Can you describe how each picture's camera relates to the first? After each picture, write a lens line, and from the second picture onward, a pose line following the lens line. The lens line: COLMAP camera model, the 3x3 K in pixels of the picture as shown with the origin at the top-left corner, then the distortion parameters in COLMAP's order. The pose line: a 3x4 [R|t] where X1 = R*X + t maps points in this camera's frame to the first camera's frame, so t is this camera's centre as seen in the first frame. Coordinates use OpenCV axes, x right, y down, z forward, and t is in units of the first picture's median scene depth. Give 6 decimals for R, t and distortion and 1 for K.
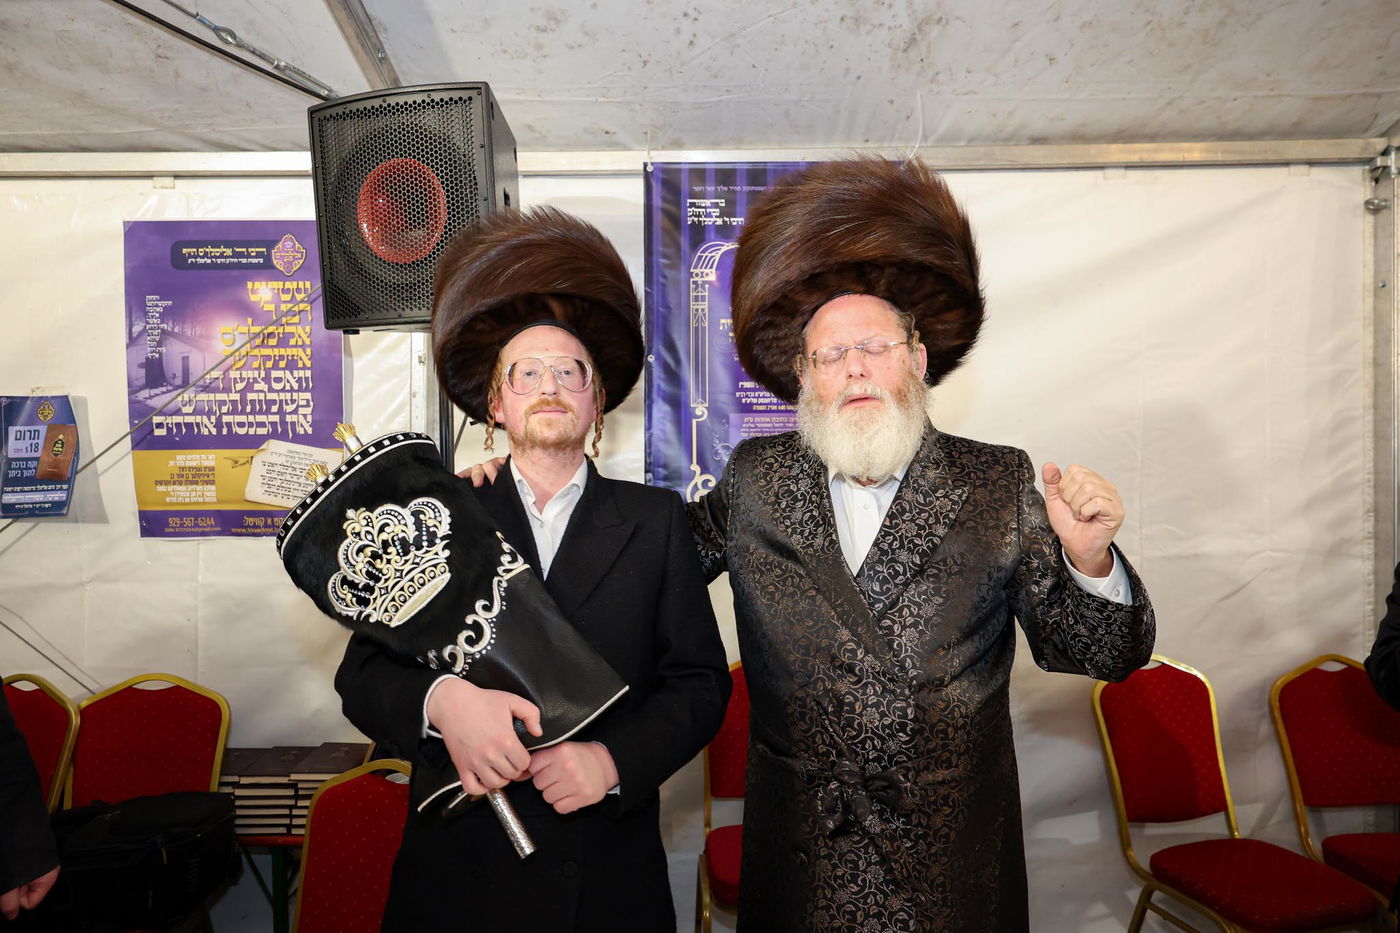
lens RADIAL K [[839.6, 0, 700.0], [0, 839.6, 466.5], [0, 0, 1]] dist [0.002526, 0.001217]
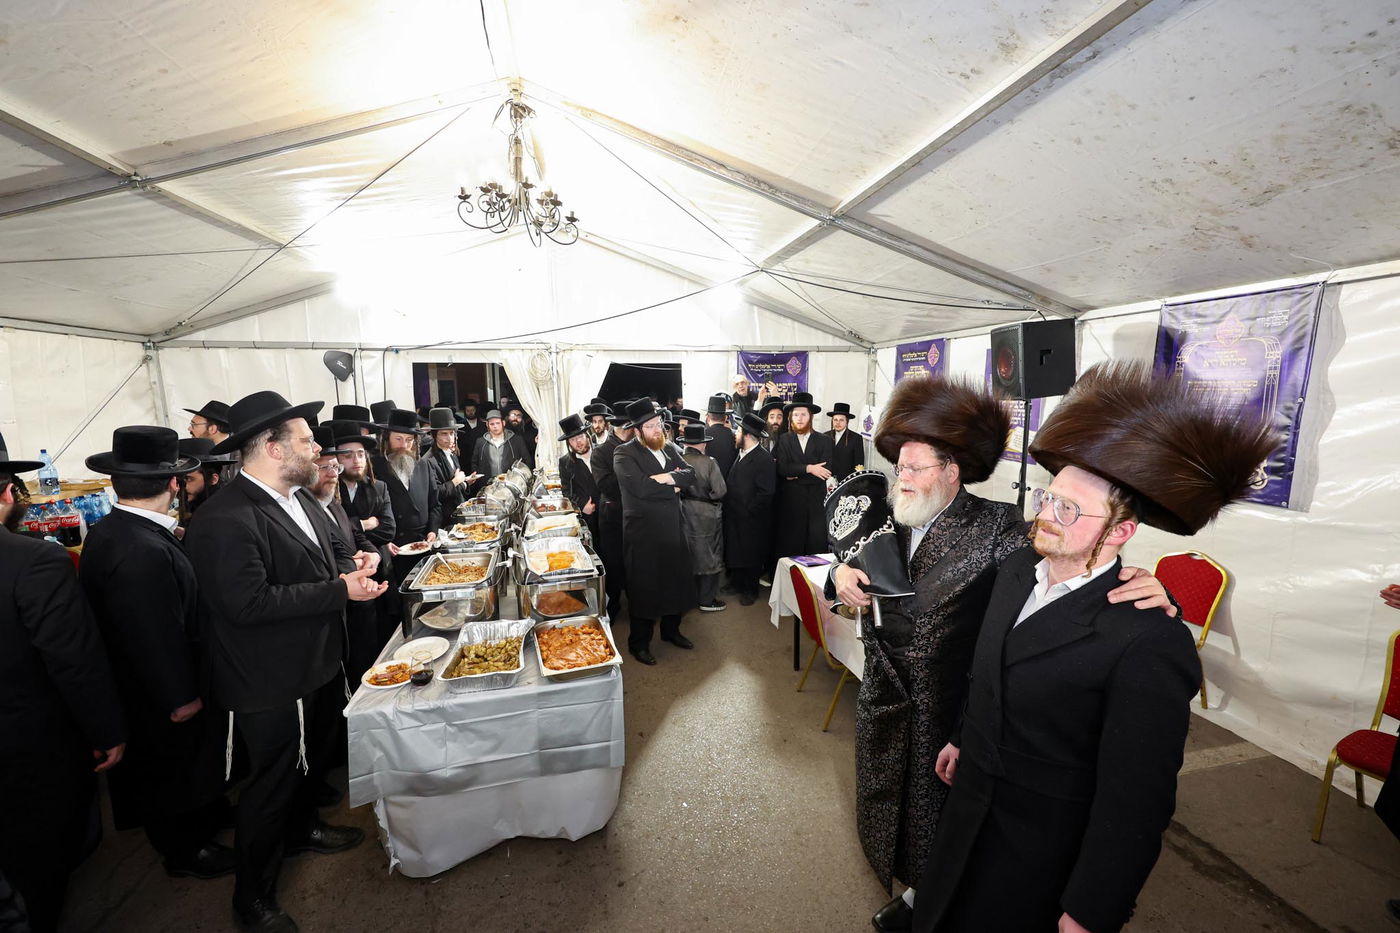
lens RADIAL K [[555.6, 0, 708.6], [0, 555.6, 482.6], [0, 0, 1]] dist [-0.000152, -0.000218]
pose [[0.221454, 0.159406, -0.962054, 1.064804], [0.003276, 0.986422, 0.164198, -0.154613], [0.975165, -0.039514, 0.217924, -0.401058]]
